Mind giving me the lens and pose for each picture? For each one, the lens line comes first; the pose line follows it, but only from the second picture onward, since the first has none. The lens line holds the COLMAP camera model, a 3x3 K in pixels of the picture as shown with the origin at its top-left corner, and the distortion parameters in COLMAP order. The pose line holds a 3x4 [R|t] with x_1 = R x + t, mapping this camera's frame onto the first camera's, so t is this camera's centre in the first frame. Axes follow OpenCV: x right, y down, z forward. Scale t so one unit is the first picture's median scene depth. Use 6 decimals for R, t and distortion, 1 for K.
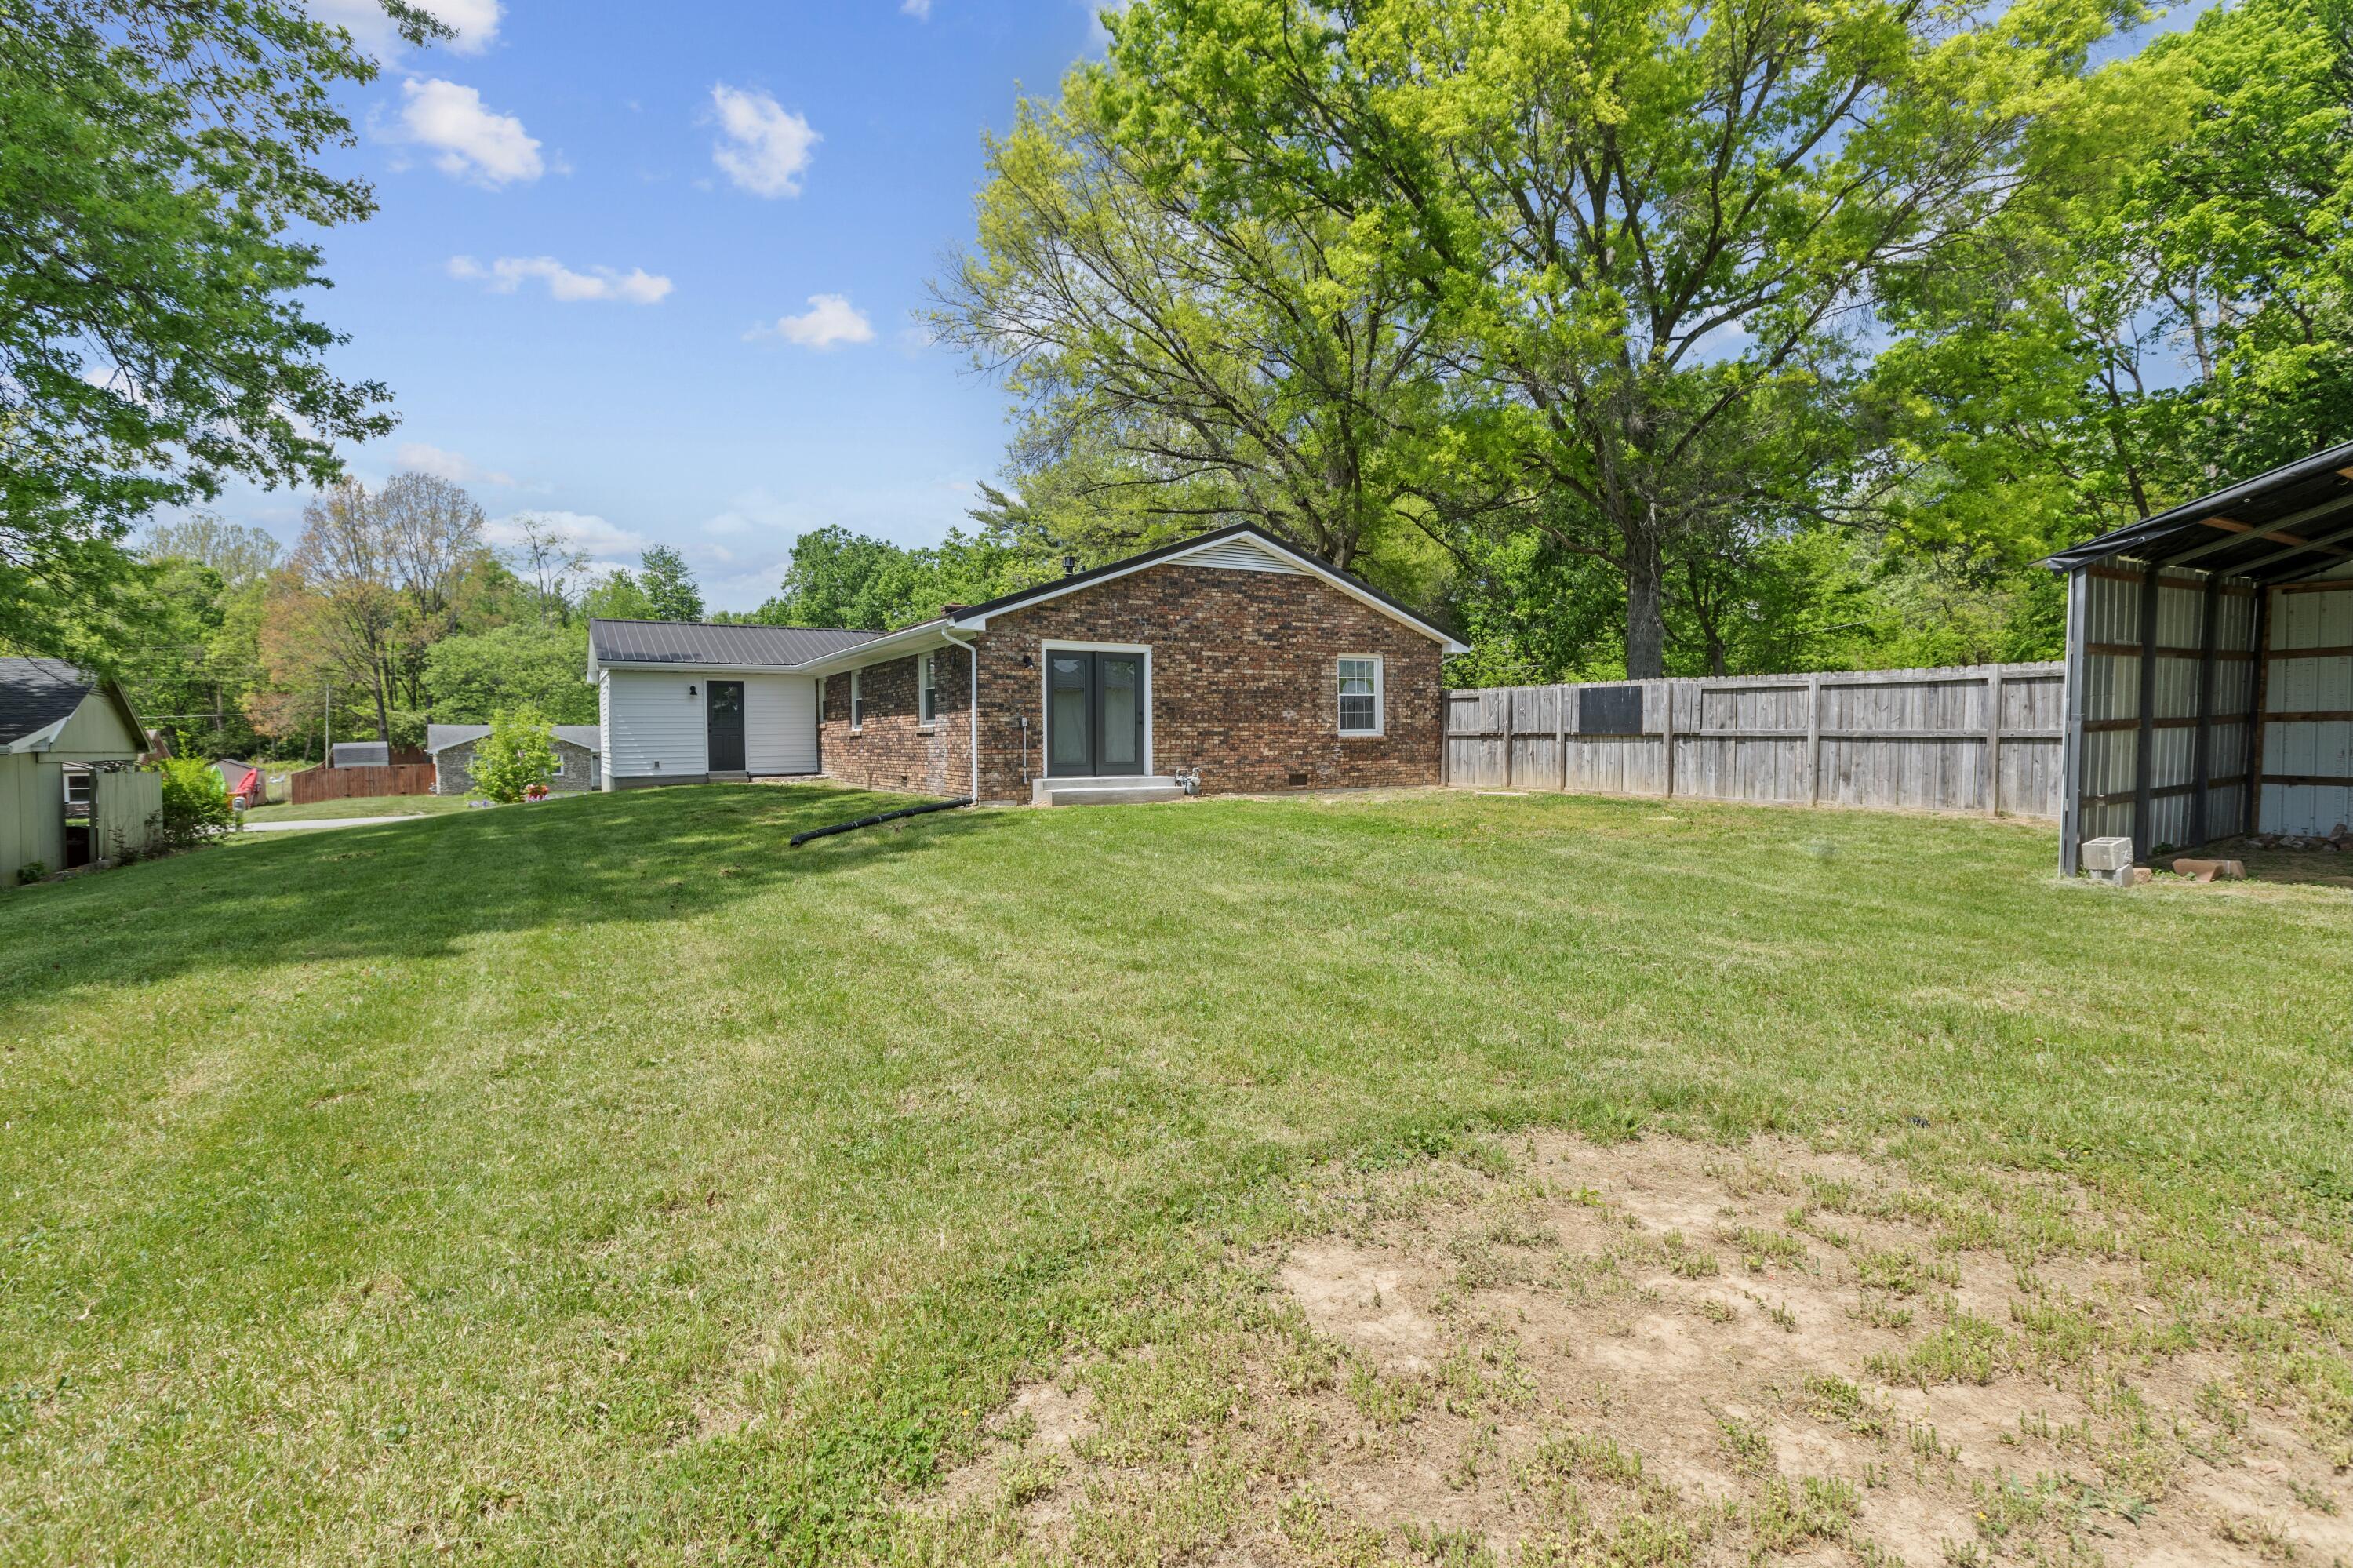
lens RADIAL K [[1085.4, 0, 1176.9], [0, 1085.4, 778.3], [0, 0, 1]] dist [-0.010198, 0.000107]
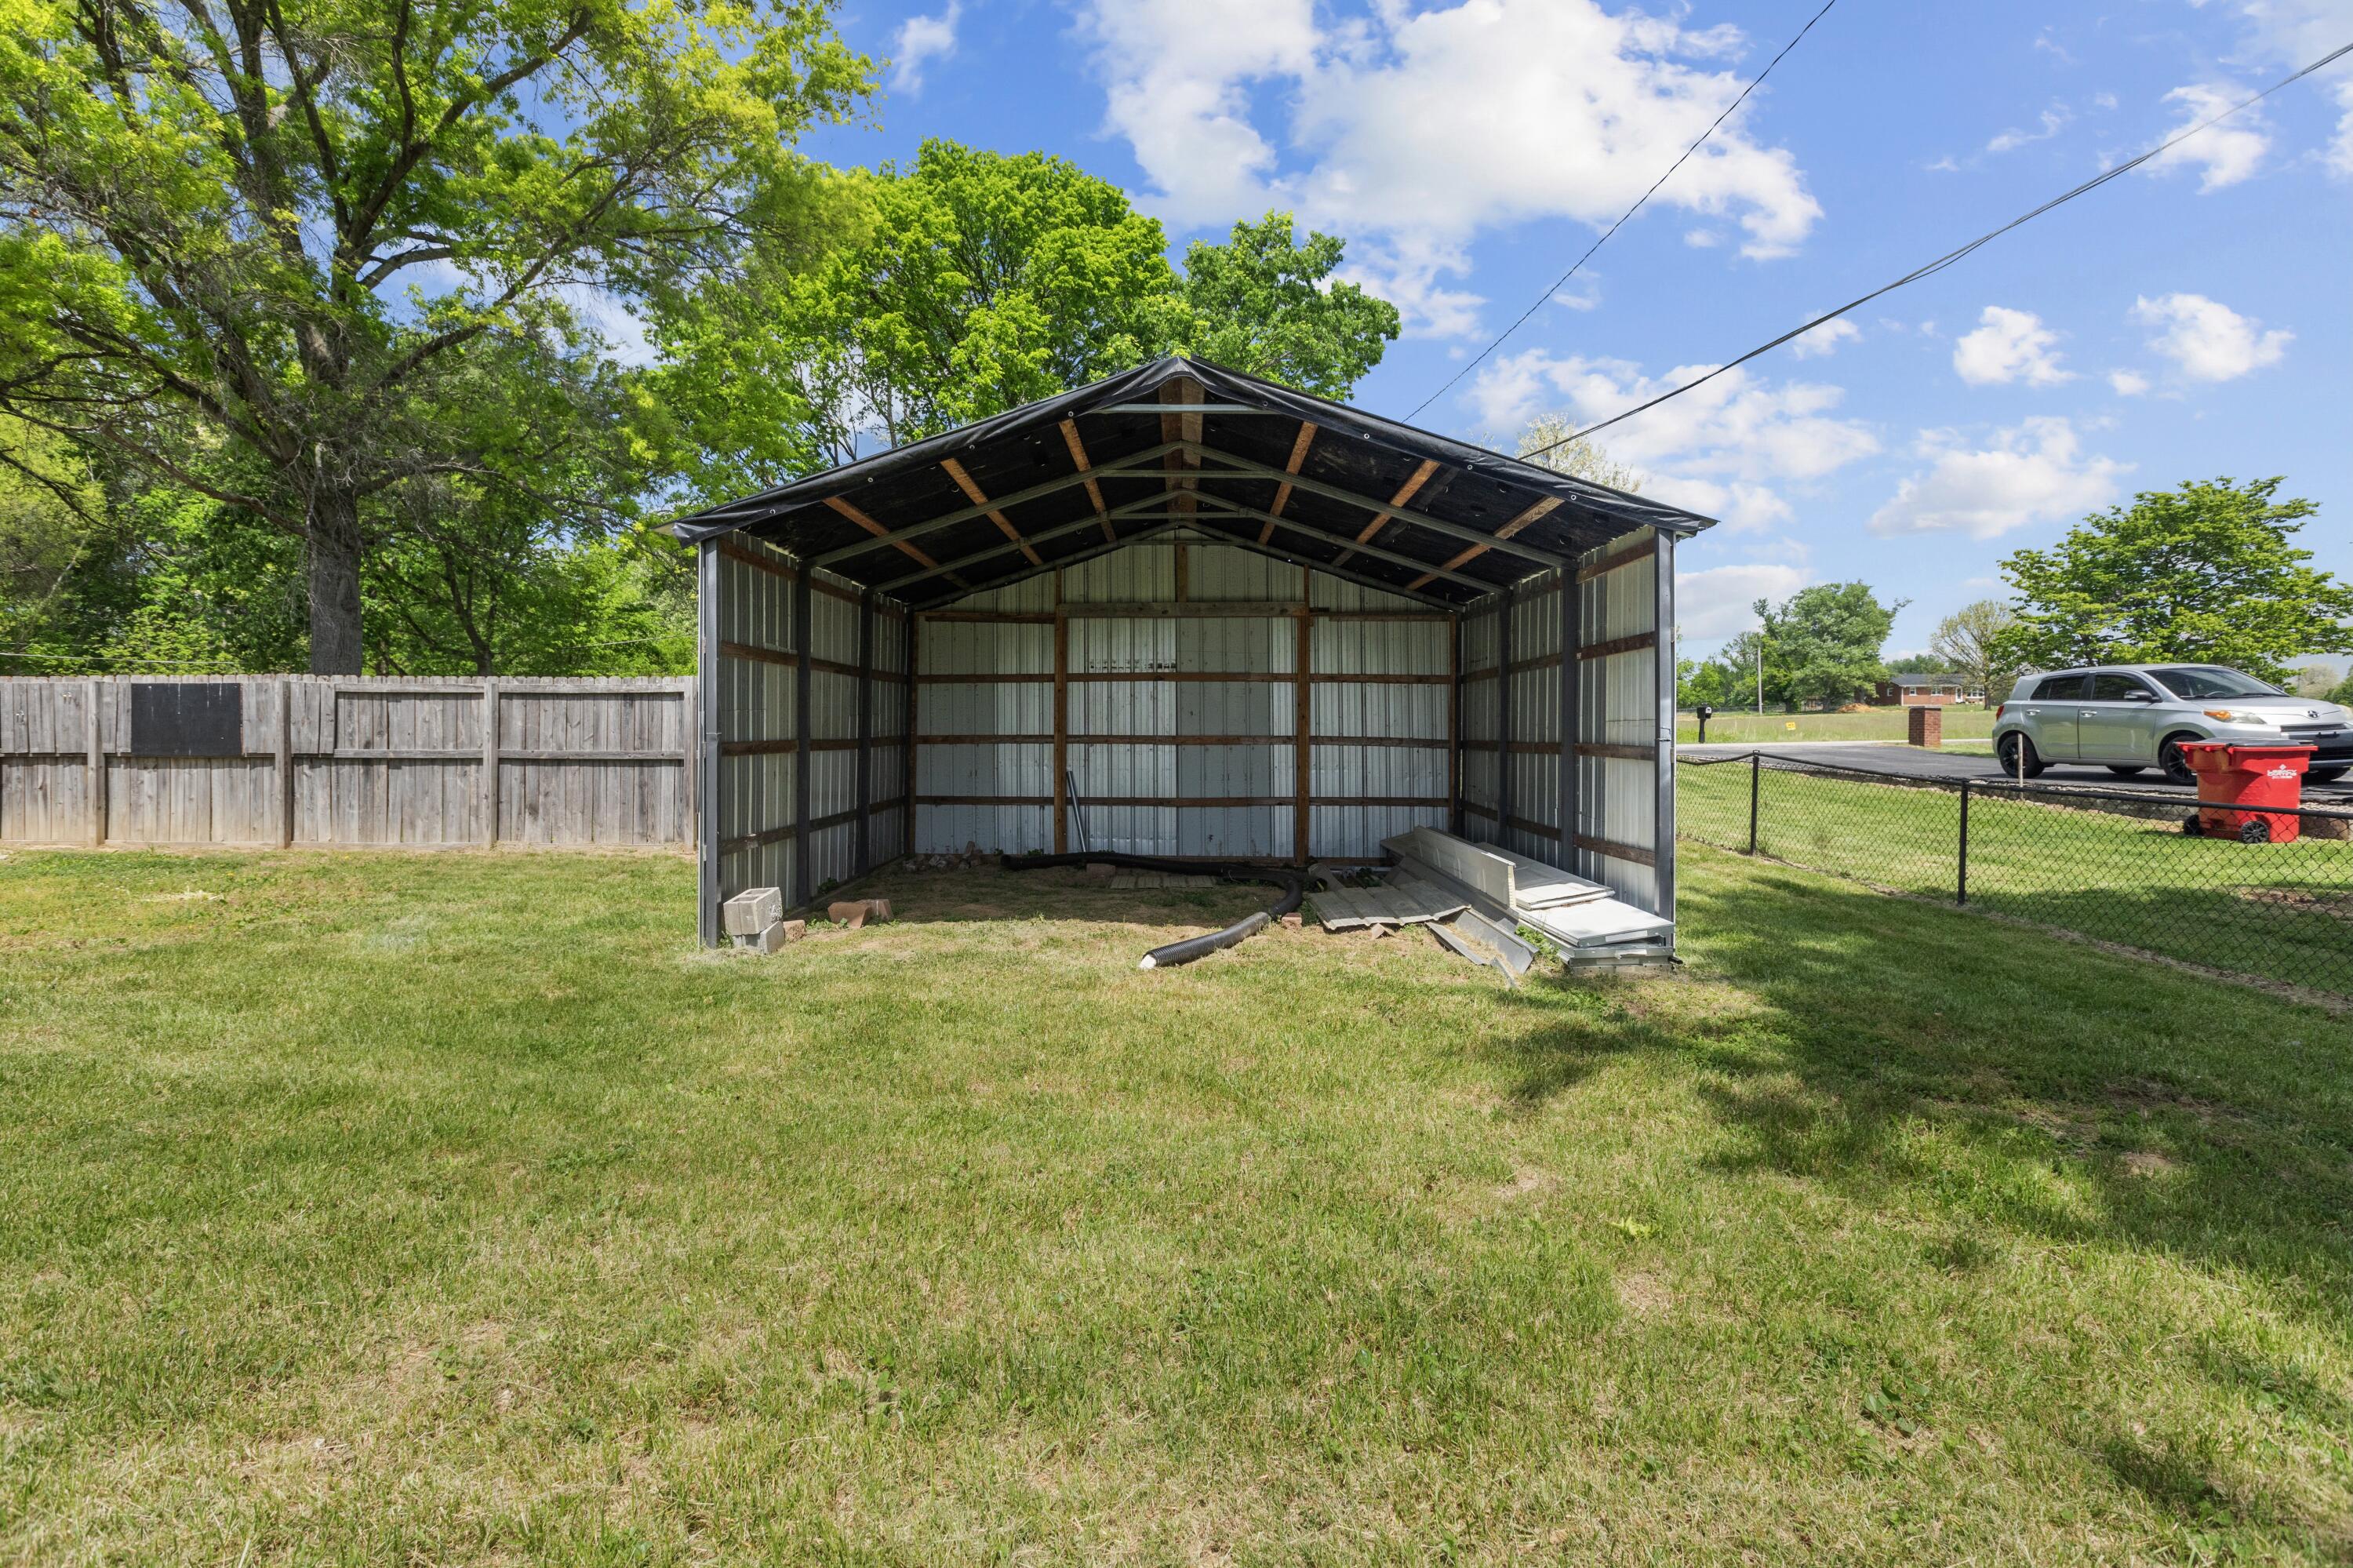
lens RADIAL K [[1085.4, 0, 1176.9], [0, 1085.4, 778.3], [0, 0, 1]] dist [-0.010198, 0.000107]
pose [[0.538704, -0.018703, 0.842288, 0.204489], [0.032657, 0.999466, 0.001307, -0.009804], [-0.841862, 0.026803, 0.539027, 0.174442]]
